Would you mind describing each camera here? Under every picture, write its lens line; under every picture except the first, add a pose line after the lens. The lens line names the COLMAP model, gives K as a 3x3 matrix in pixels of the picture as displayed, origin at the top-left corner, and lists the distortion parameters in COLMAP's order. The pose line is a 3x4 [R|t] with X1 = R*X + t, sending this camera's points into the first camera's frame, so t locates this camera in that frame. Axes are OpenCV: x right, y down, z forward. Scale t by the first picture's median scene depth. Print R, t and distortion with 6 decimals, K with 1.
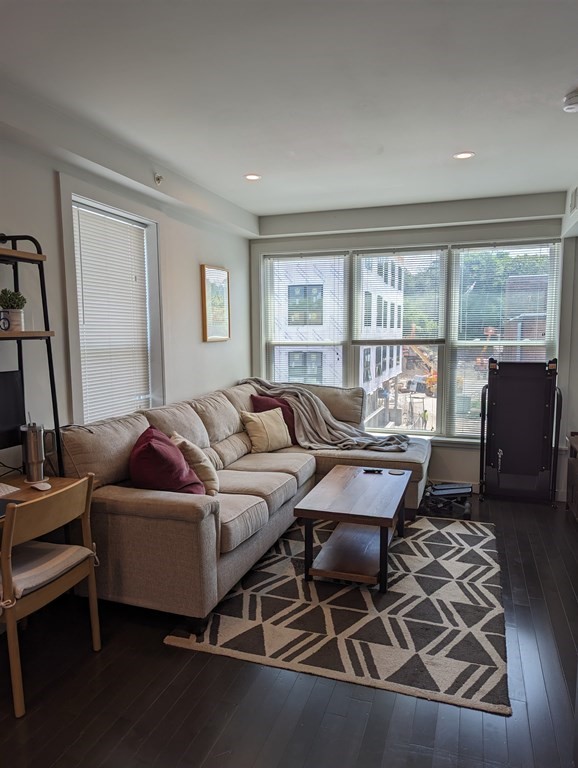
lens RADIAL K [[542.8, 0, 284.7], [0, 542.8, 388.5], [0, 0, 1]] dist [0.035616, -0.000960]
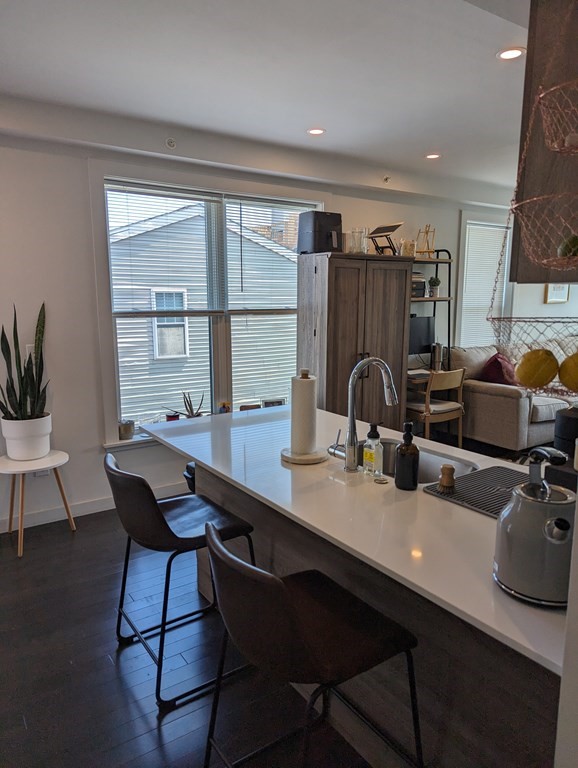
lens RADIAL K [[542.8, 0, 281.1], [0, 542.8, 382.3], [0, 0, 1]] dist [0.035616, -0.000960]
pose [[0.803152, 0.105923, -0.586282, 0.273852], [-0.067880, 0.993929, 0.086582, 0.072945], [0.591894, -0.029742, 0.805467, -0.977831]]
